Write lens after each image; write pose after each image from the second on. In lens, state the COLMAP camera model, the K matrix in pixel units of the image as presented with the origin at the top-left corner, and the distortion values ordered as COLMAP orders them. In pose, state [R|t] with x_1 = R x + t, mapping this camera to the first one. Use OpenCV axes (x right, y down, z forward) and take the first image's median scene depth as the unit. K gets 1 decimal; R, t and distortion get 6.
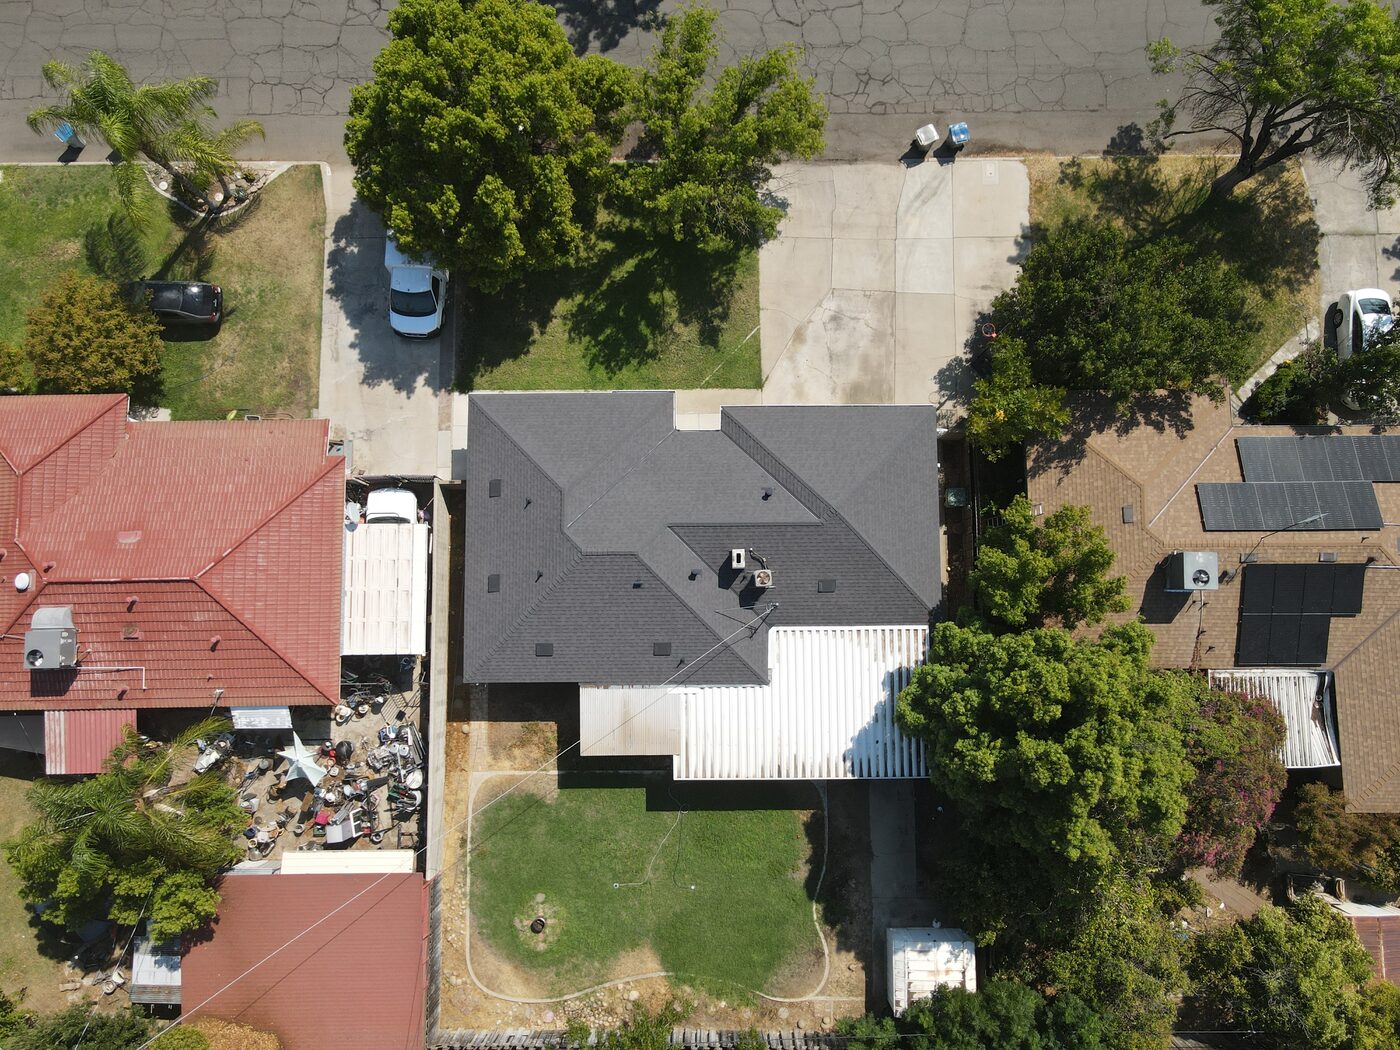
lens RADIAL K [[1020.8, 0, 700.0], [0, 1020.8, 525.0], [0, 0, 1]] dist [-0.008238, -0.004925]
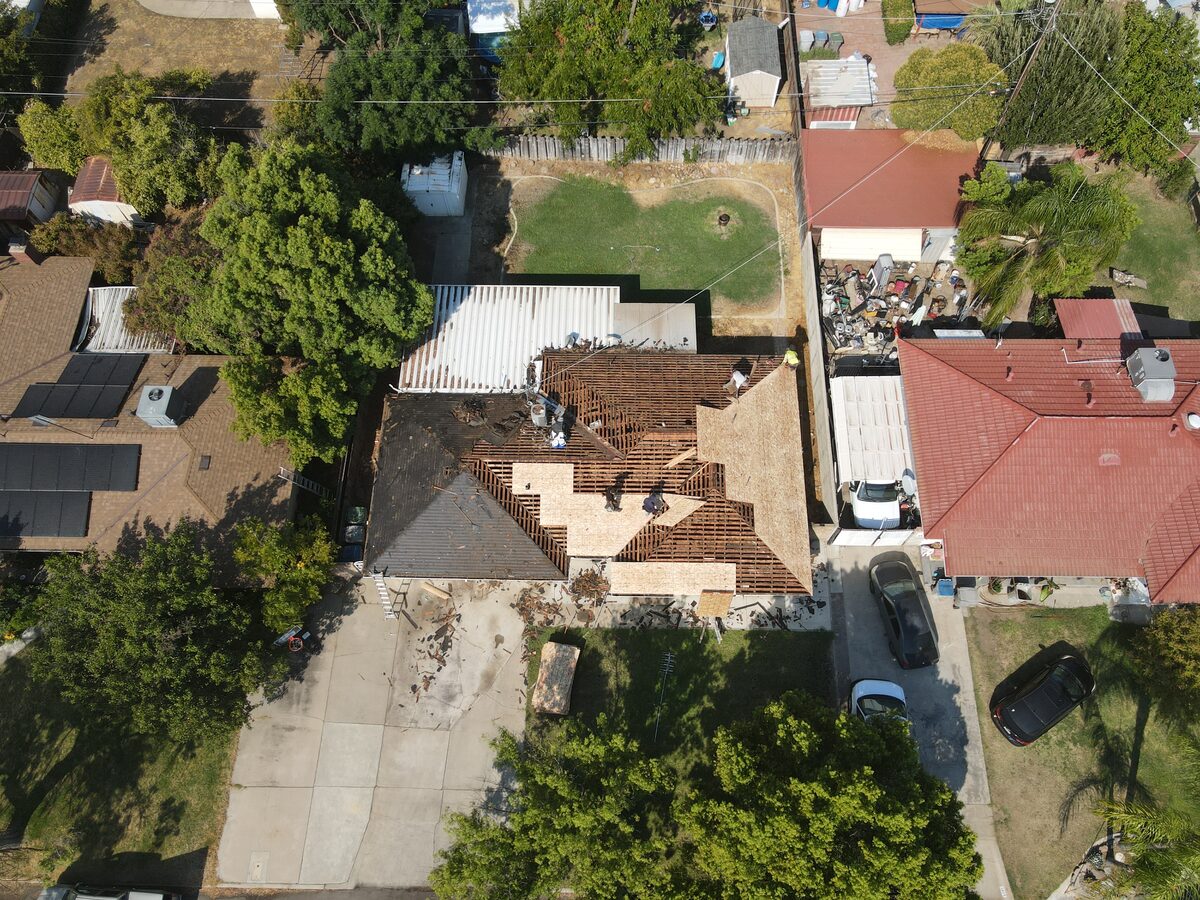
lens RADIAL K [[876.3, 0, 618.5], [0, 876.3, 450.1], [0, 0, 1]] dist [-0.001487, -0.005811]
pose [[-0.999749, -0.010334, 0.019866, -0.048329], [0.018943, -0.863413, 0.504142, -0.461232], [0.011943, 0.504392, 0.863392, 0.169207]]
